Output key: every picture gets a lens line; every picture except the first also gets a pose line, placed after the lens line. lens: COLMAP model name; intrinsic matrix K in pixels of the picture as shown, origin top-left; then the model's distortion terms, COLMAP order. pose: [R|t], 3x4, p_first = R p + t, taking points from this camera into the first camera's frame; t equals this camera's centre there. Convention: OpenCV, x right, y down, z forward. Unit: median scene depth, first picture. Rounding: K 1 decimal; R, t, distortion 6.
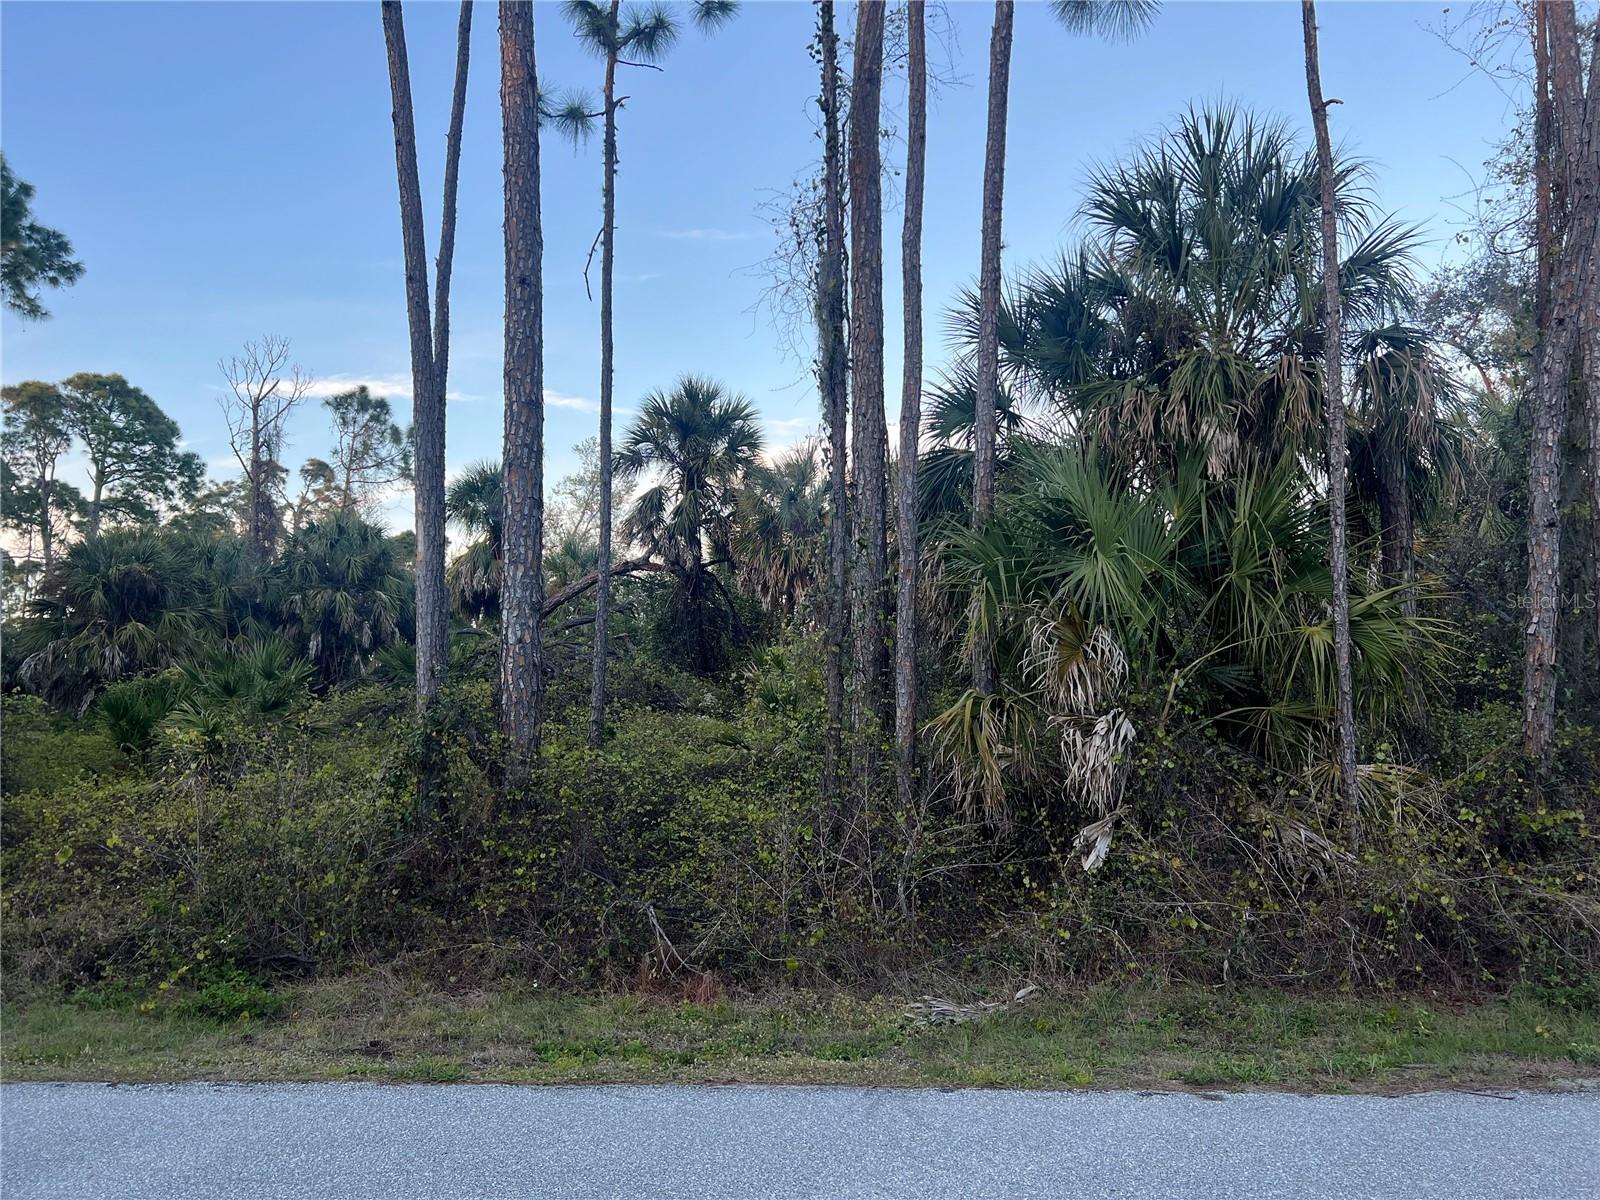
lens RADIAL K [[1199.8, 0, 800.0], [0, 1199.8, 600.0], [0, 0, 1]] dist [0.007101, 0.000645]
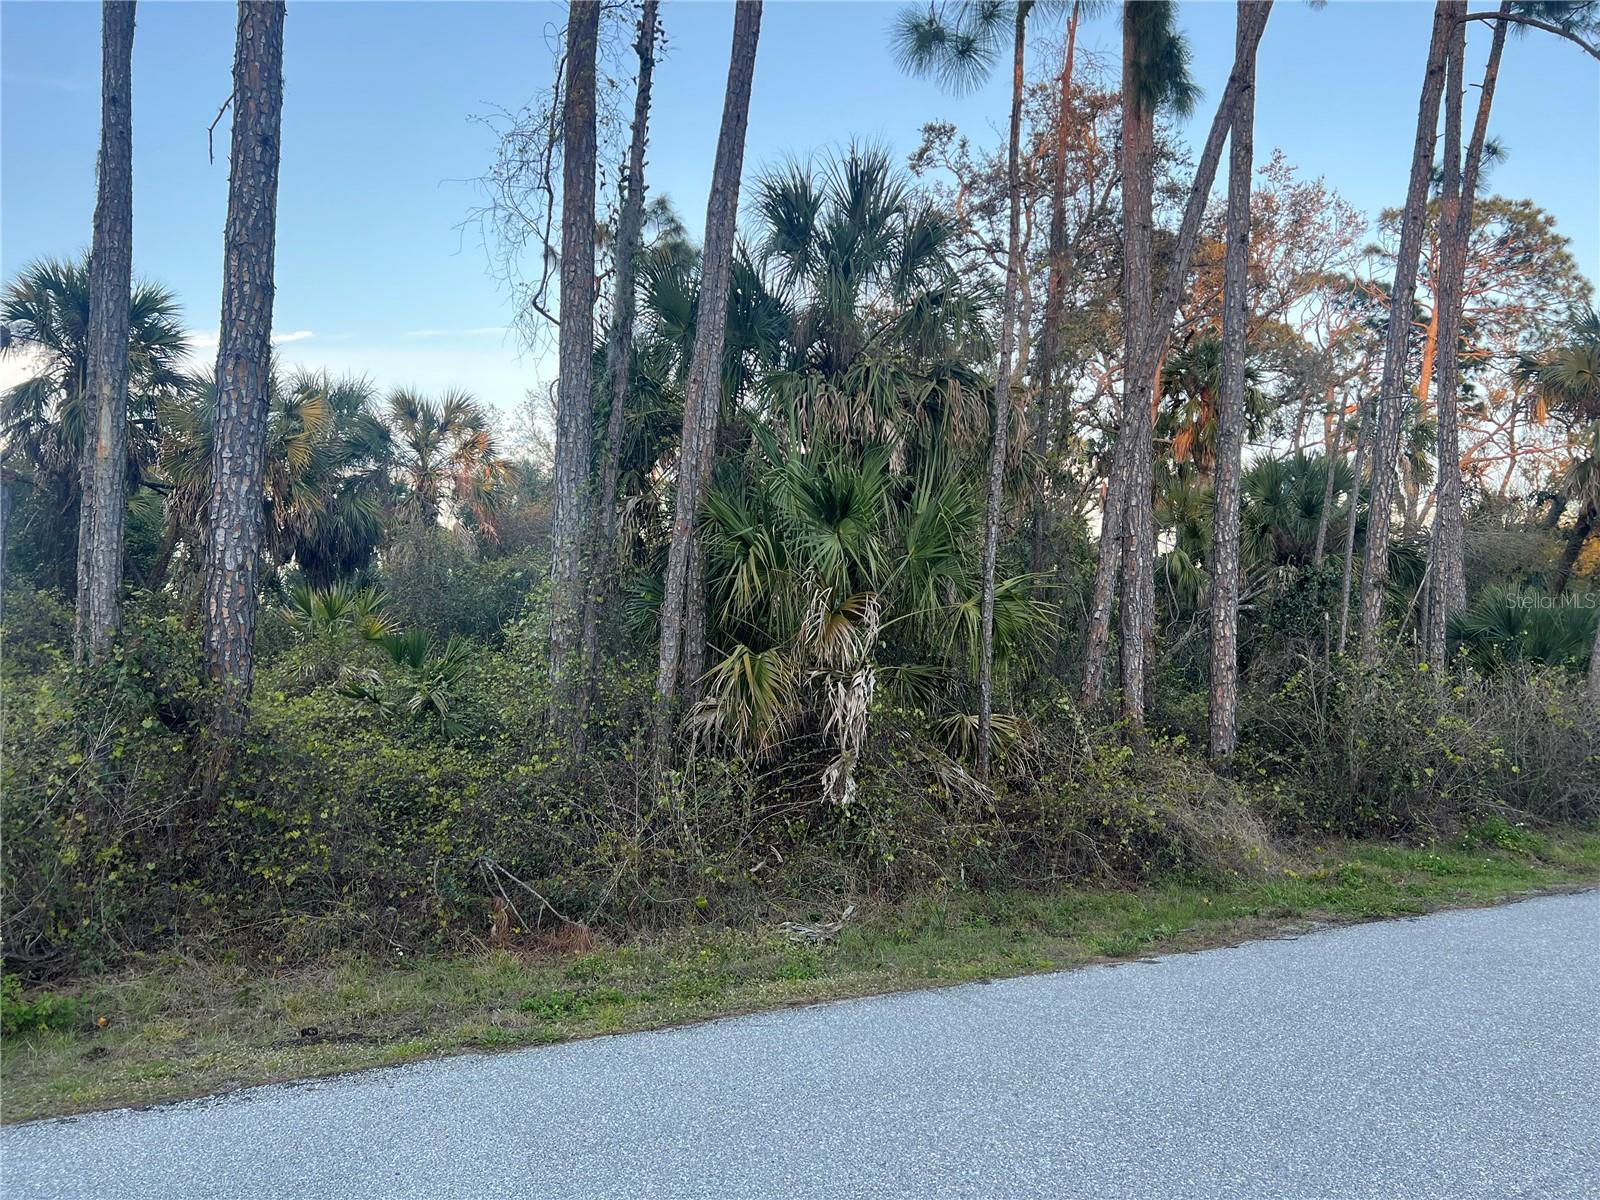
lens RADIAL K [[1232.7, 0, 800.0], [0, 1232.7, 600.0], [0, 0, 1]] dist [-0.004241, -0.004537]
pose [[0.815698, 0.057050, 0.575658, -0.409114], [-0.076421, 0.997031, 0.009479, 0.018616], [-0.573408, -0.051724, 0.817636, 0.064725]]
